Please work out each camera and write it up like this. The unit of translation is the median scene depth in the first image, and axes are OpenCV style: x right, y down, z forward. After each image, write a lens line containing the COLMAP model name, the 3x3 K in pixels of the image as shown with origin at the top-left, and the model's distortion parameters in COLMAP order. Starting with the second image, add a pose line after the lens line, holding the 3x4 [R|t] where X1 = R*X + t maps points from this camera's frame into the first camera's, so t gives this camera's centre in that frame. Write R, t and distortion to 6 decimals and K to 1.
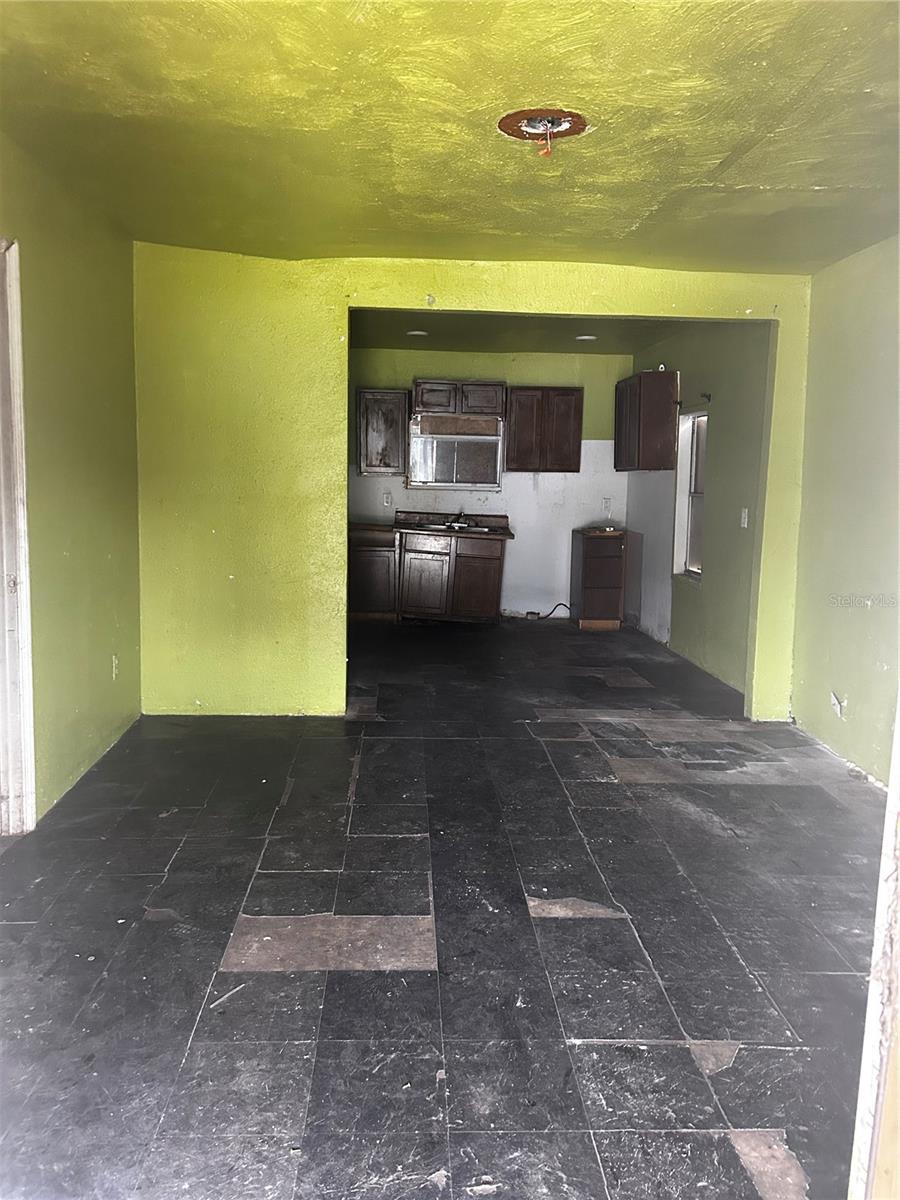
lens RADIAL K [[915.2, 0, 450.0], [0, 915.2, 600.0], [0, 0, 1]] dist [0.059944, -0.063775]
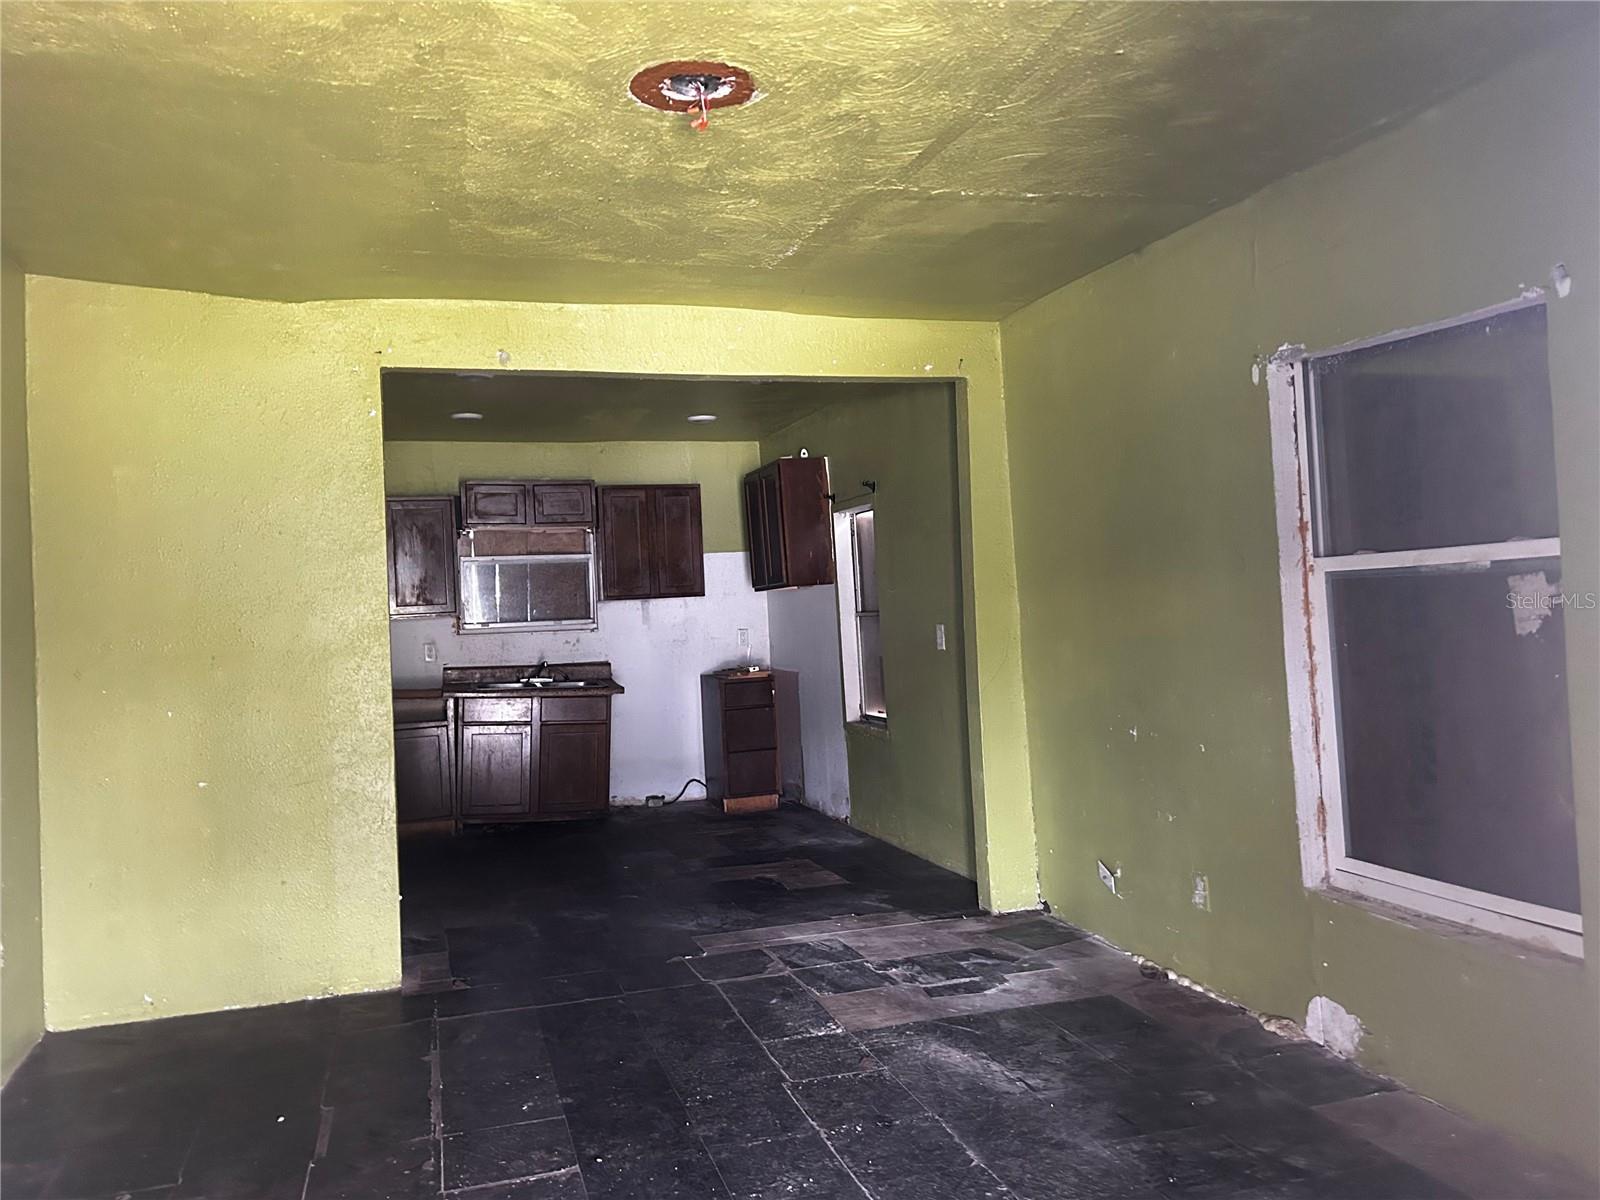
lens RADIAL K [[1220.3, 0, 784.0], [0, 1220.3, 597.0], [0, 0, 1]] dist [0.059944, -0.063775]
pose [[0.969285, -0.062450, 0.237880, -0.050289], [0.097468, 0.985566, -0.138416, 0.004281], [-0.225802, 0.157350, 0.961382, 0.088853]]
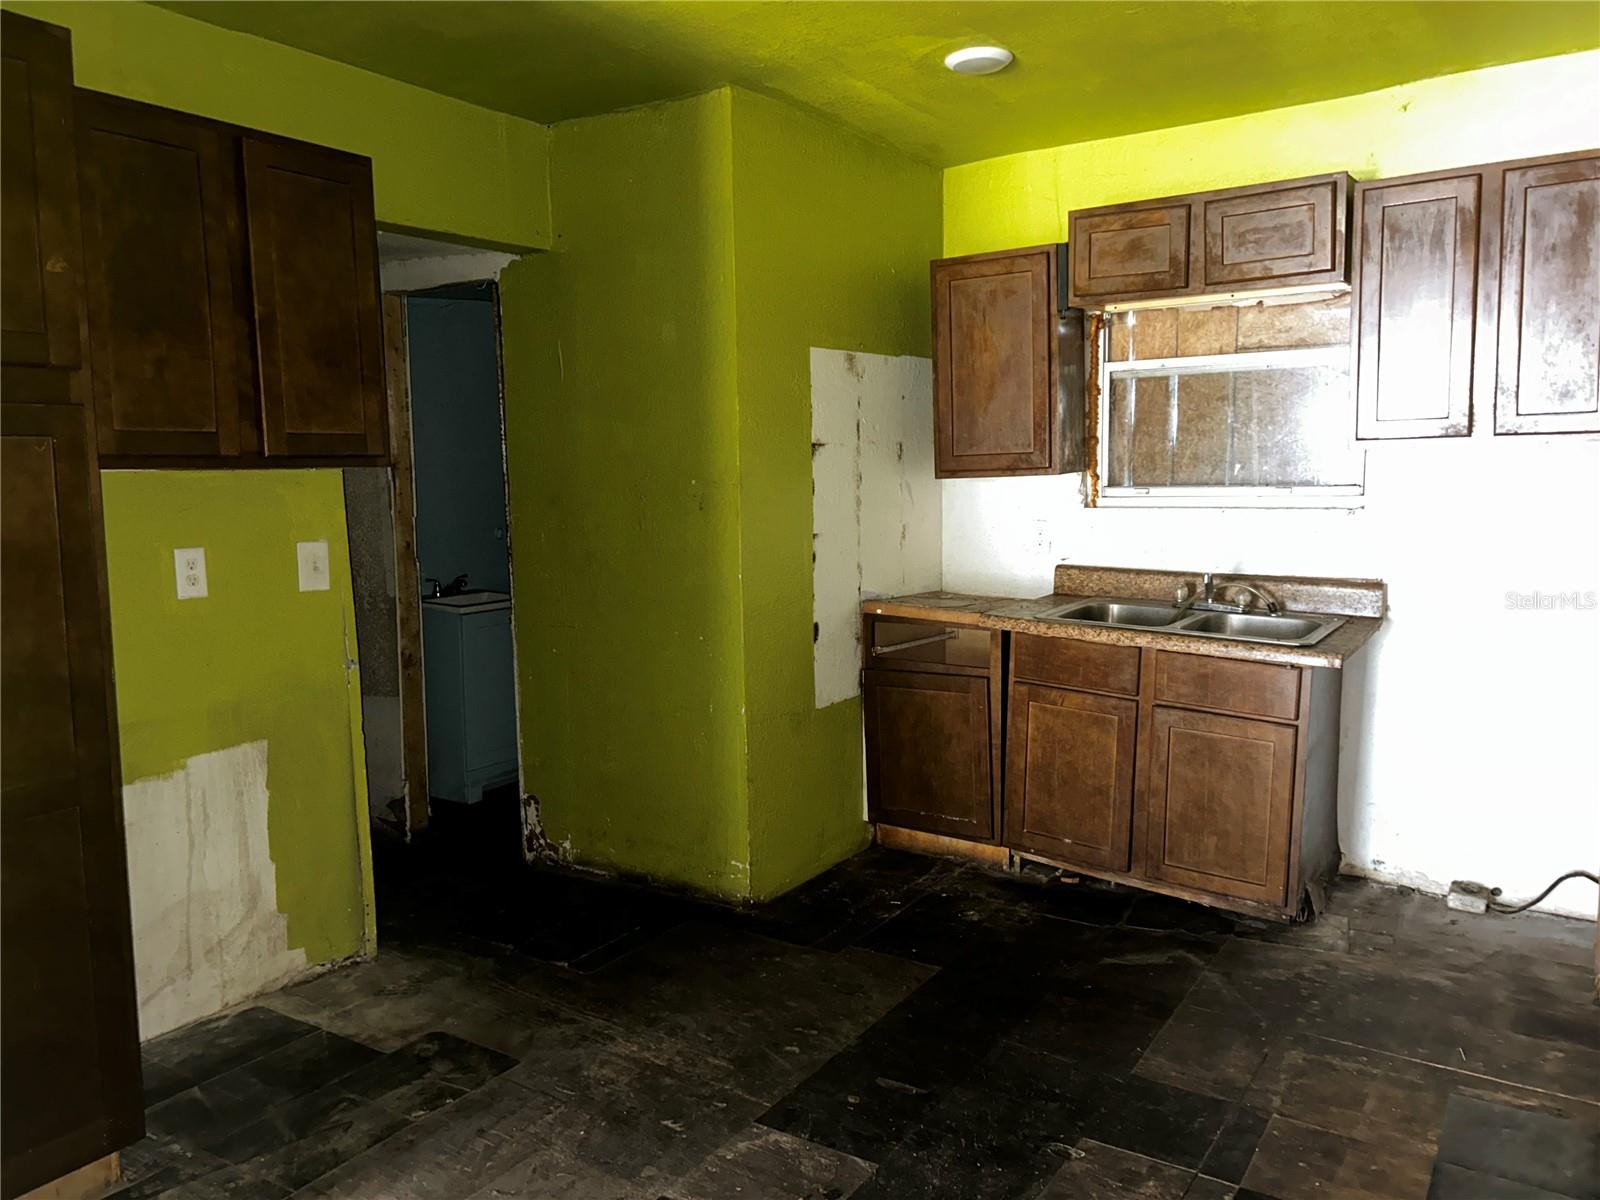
lens RADIAL K [[1220.3, 0, 784.0], [0, 1220.3, 597.0], [0, 0, 1]] dist [0.059944, -0.063775]
pose [[0.800425, 0.021474, -0.599049, 0.278779], [-0.043017, 0.998839, -0.021673, -0.121134], [0.597888, 0.043117, 0.800419, 0.925201]]
